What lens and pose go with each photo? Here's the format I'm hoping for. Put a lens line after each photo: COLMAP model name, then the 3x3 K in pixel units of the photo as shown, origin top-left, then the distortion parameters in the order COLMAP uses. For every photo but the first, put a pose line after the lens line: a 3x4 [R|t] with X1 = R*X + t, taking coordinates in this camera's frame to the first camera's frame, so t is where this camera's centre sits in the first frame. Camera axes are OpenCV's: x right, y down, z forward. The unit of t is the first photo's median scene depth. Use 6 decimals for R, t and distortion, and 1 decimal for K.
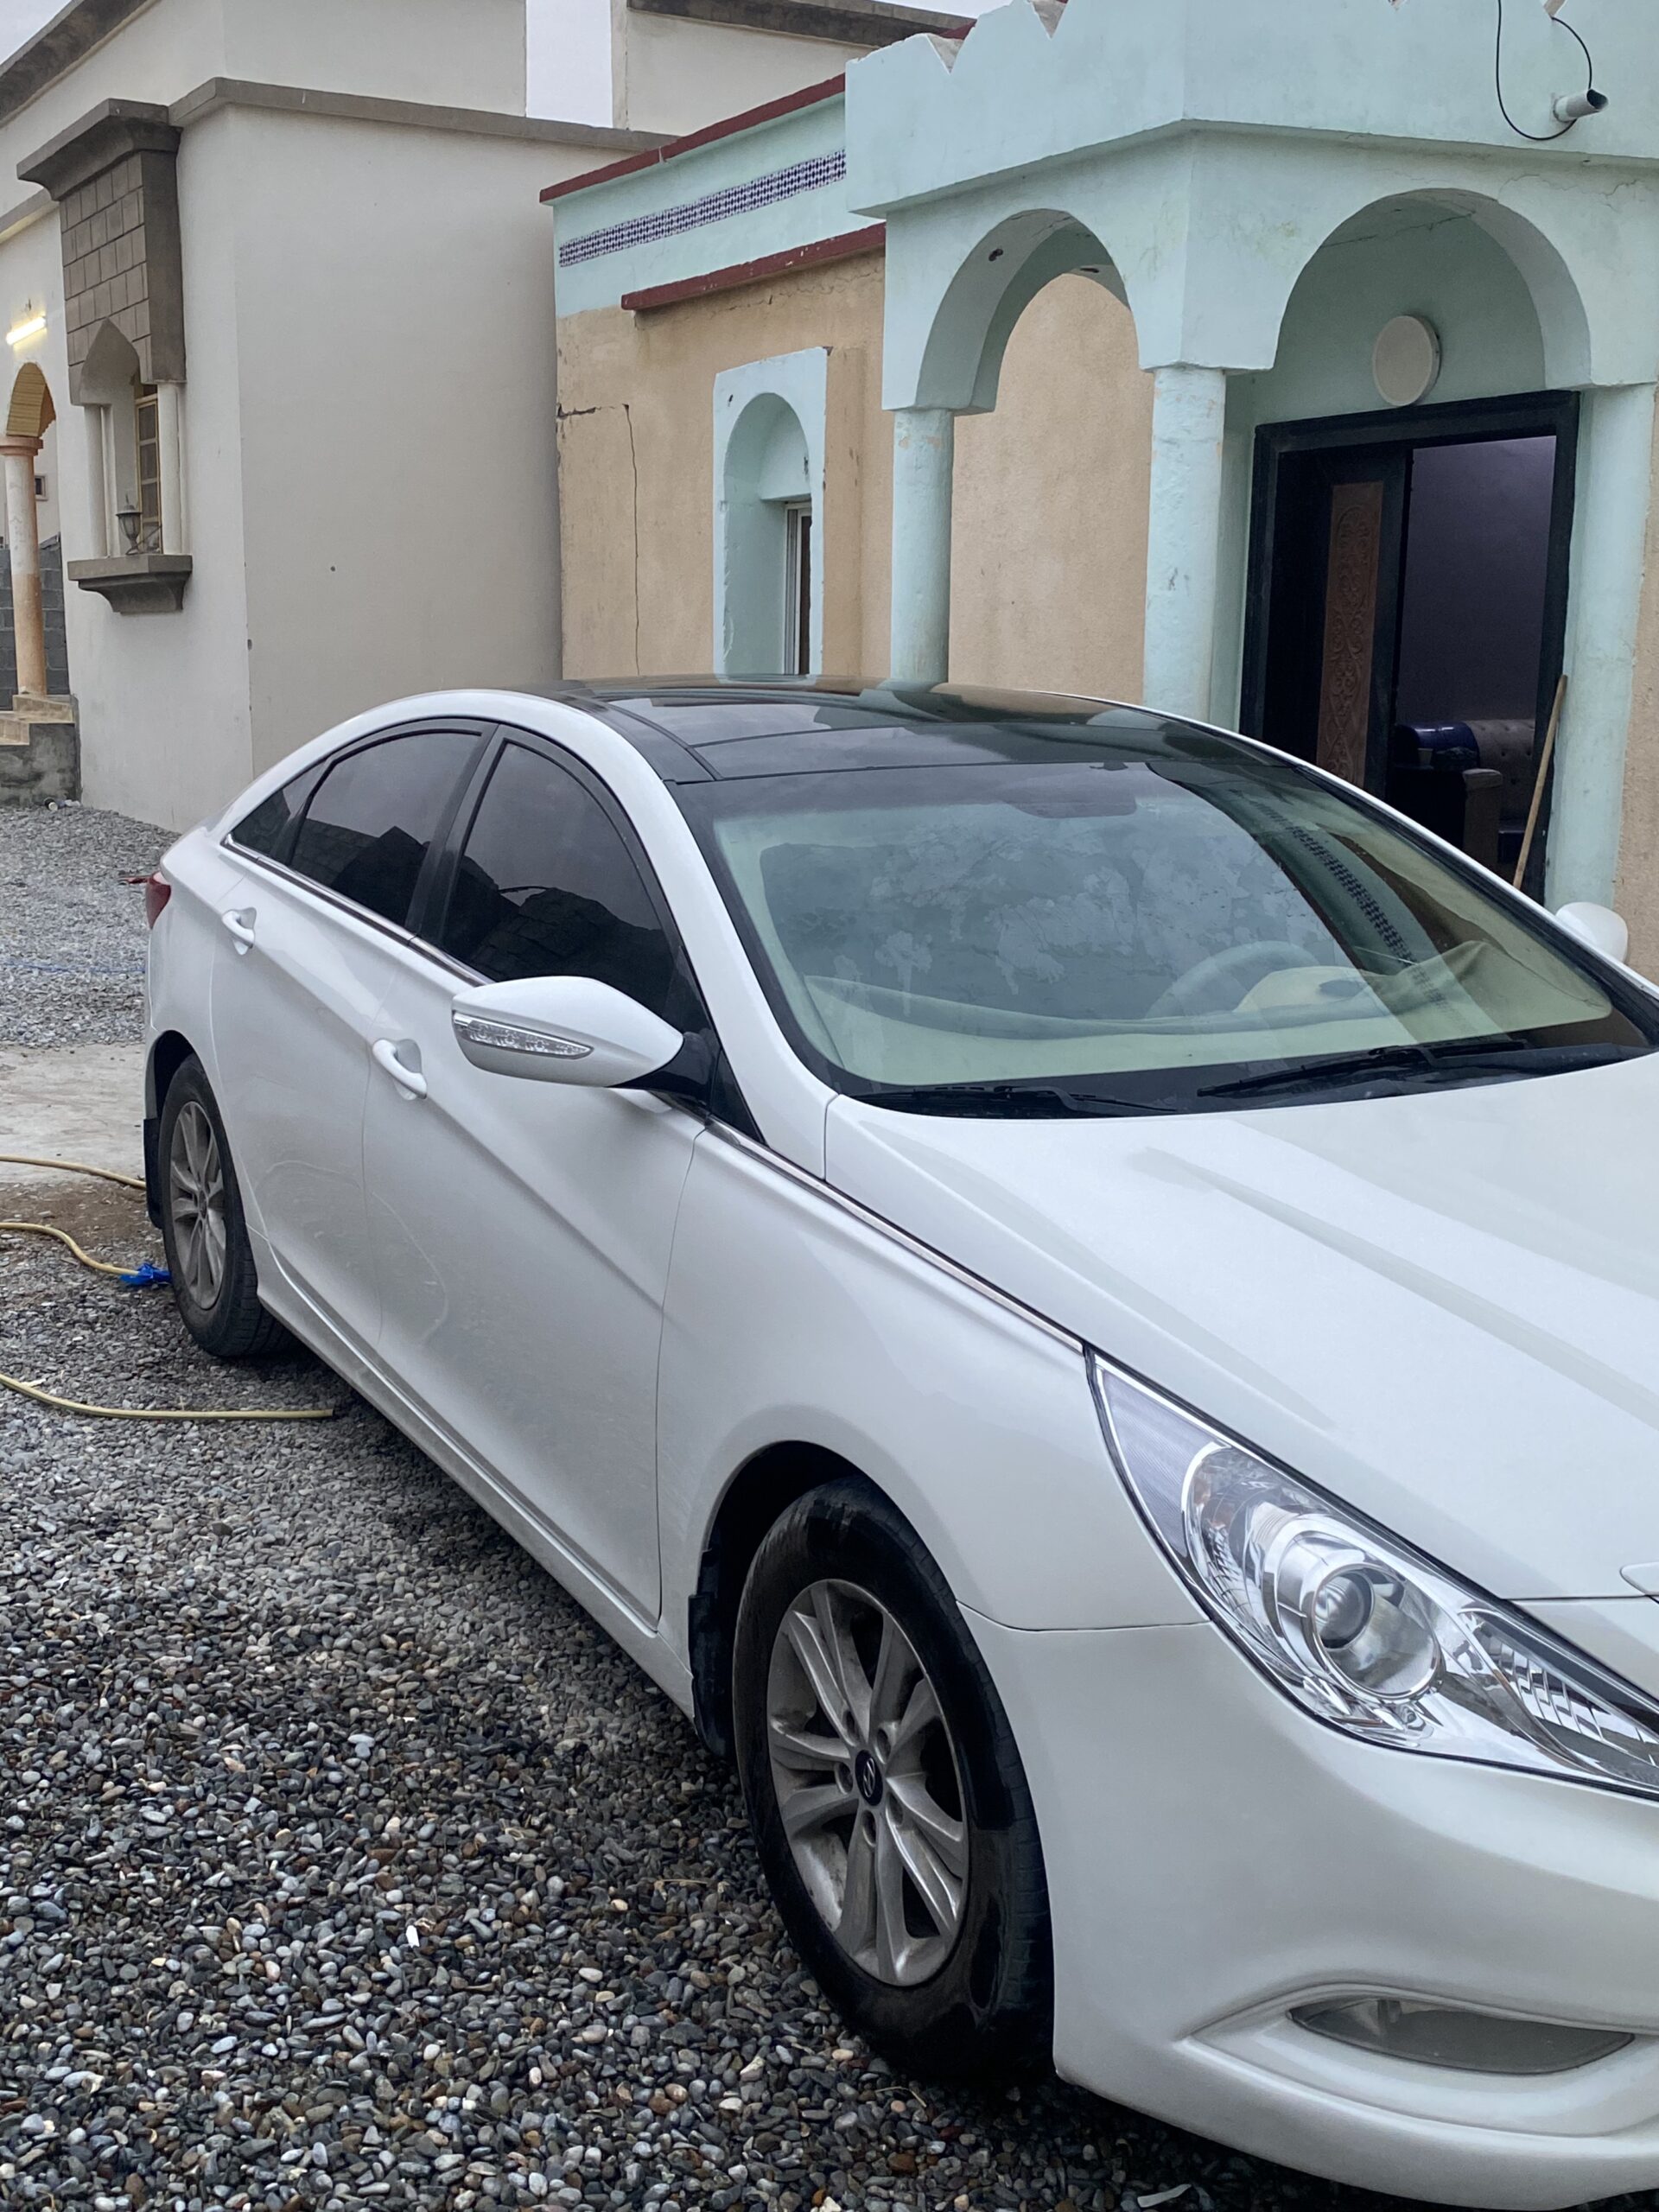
lens RADIAL K [[2352.7, 0, 829.5], [0, 2352.7, 1106.0], [0, 0, 1]] dist [0.140336, -0.287461]
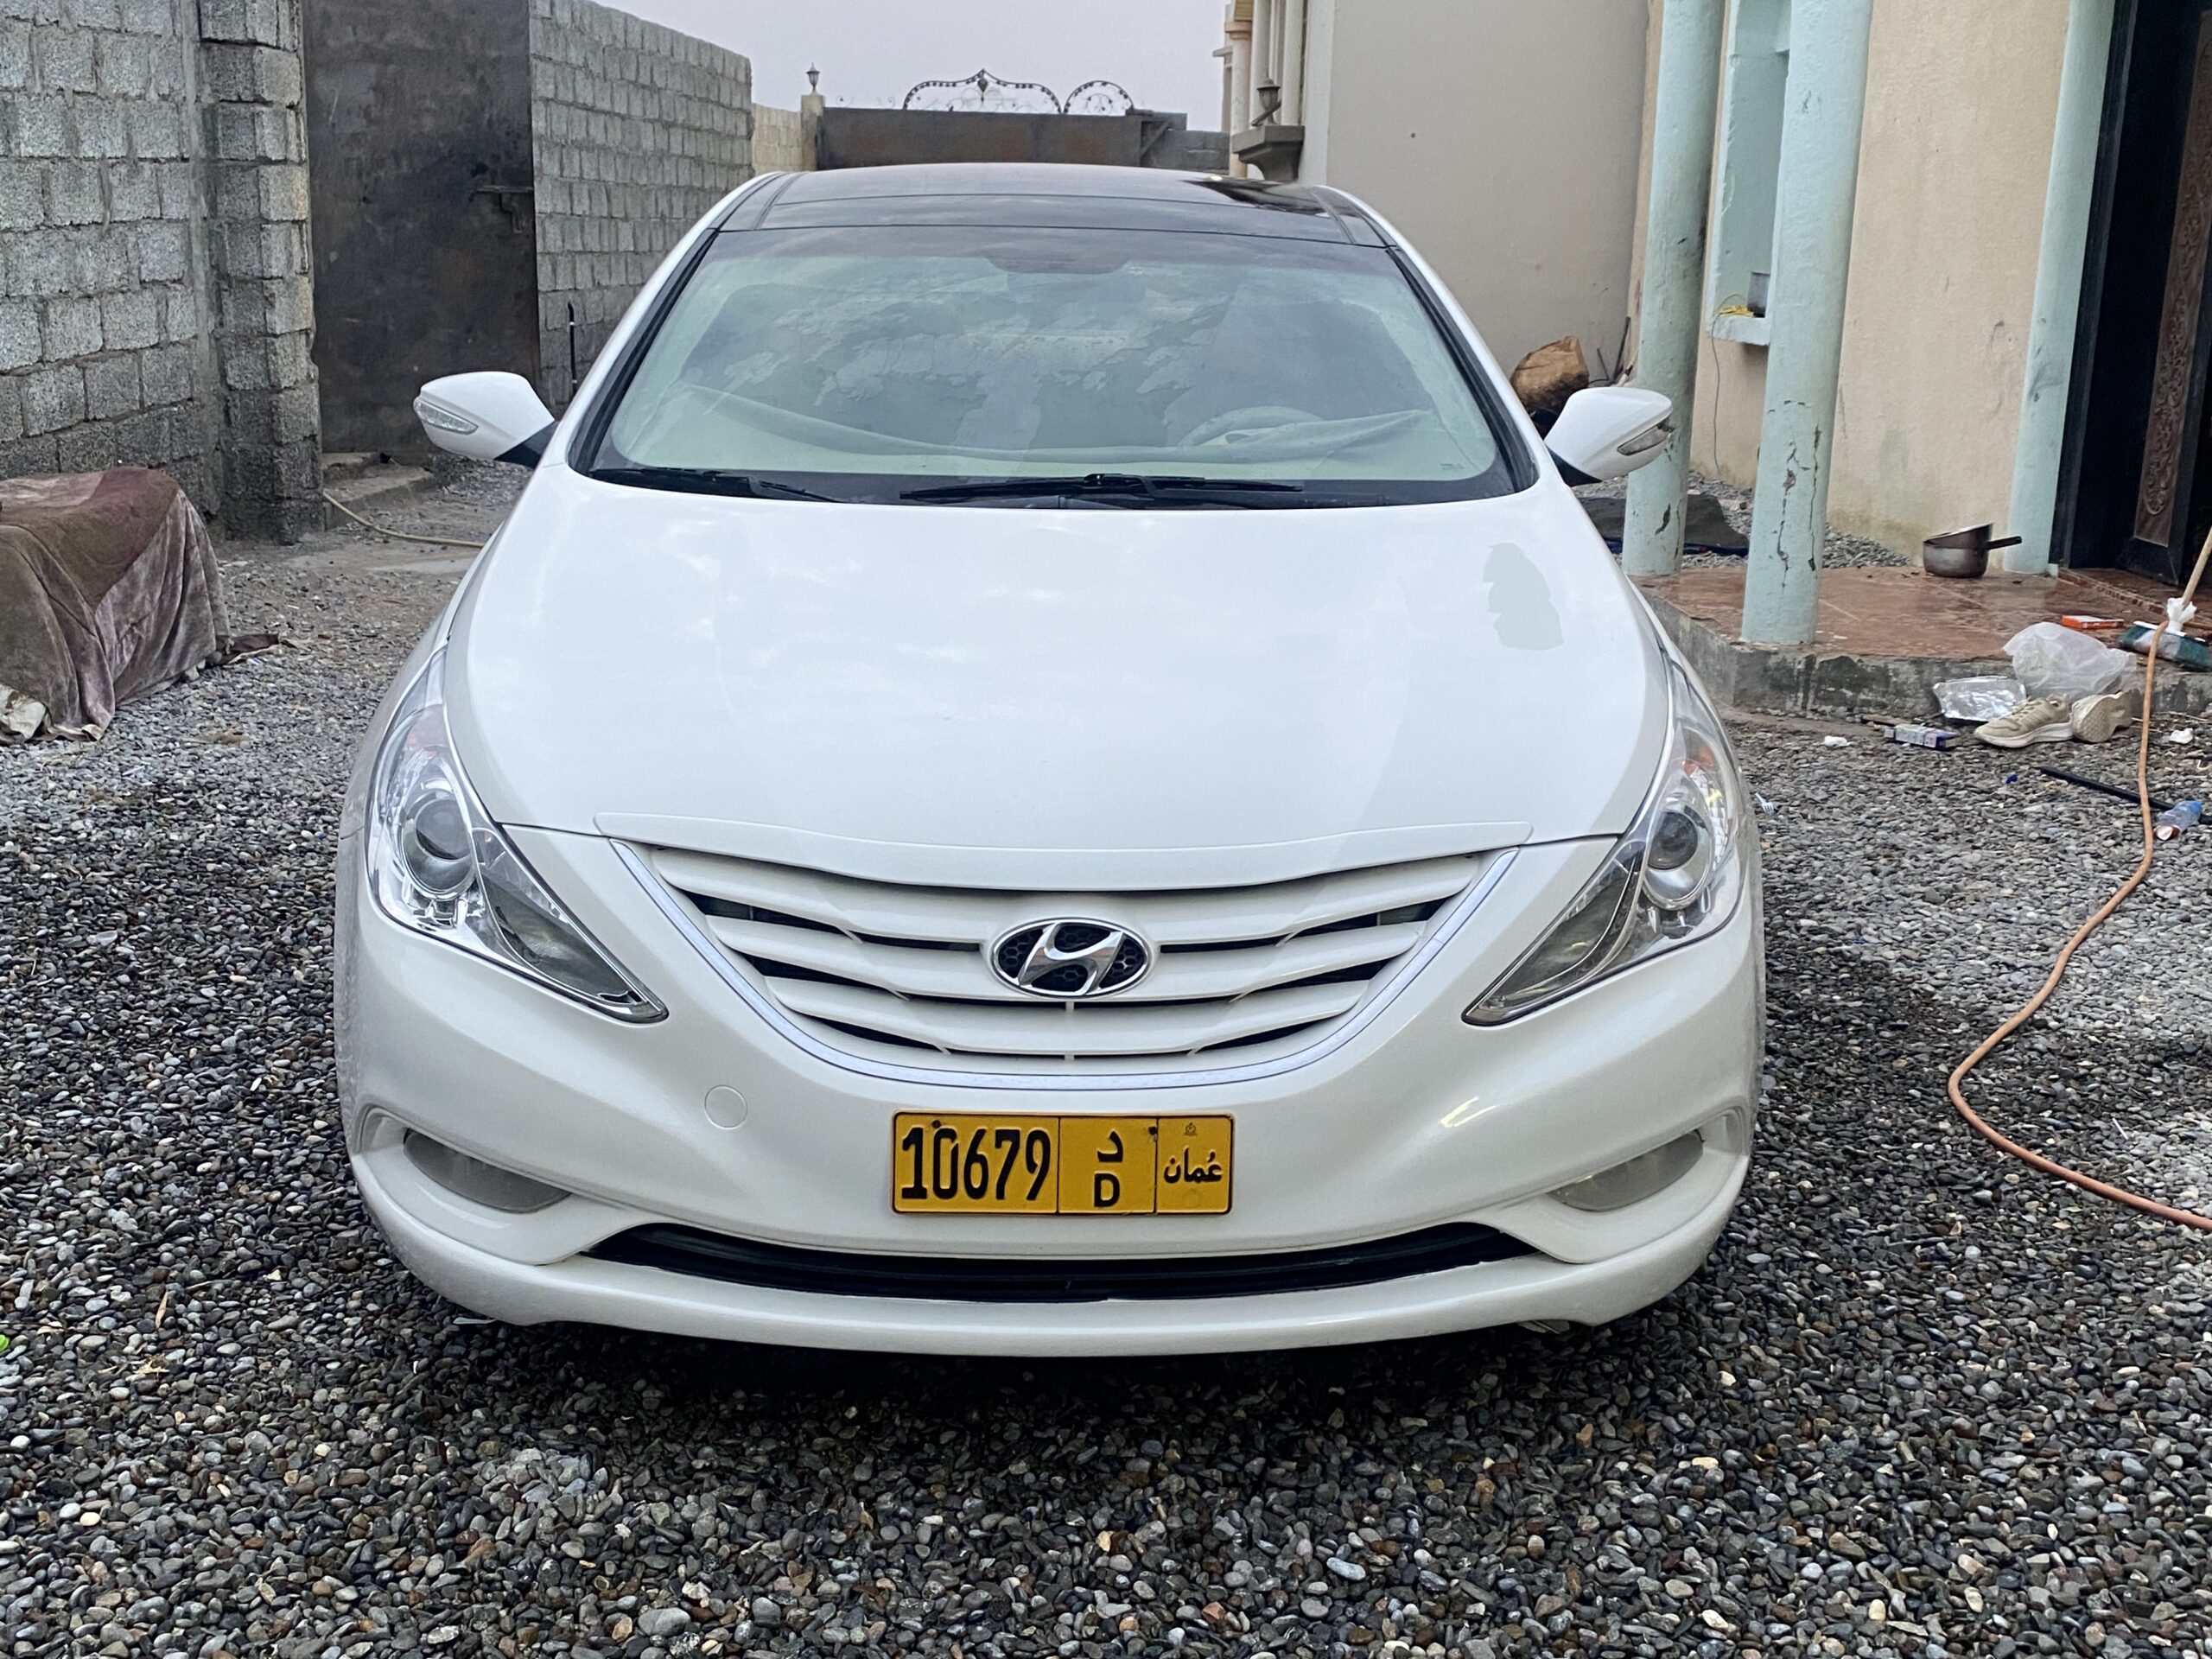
lens RADIAL K [[2352.7, 0, 1106.0], [0, 2352.7, 829.5], [0, 0, 1]] dist [0.140336, -0.287461]
pose [[0.894913, 0.124407, -0.428548, 0.273547], [-0.103330, 0.992023, 0.072205, 0.022581], [0.434112, -0.020335, 0.900629, 0.008338]]
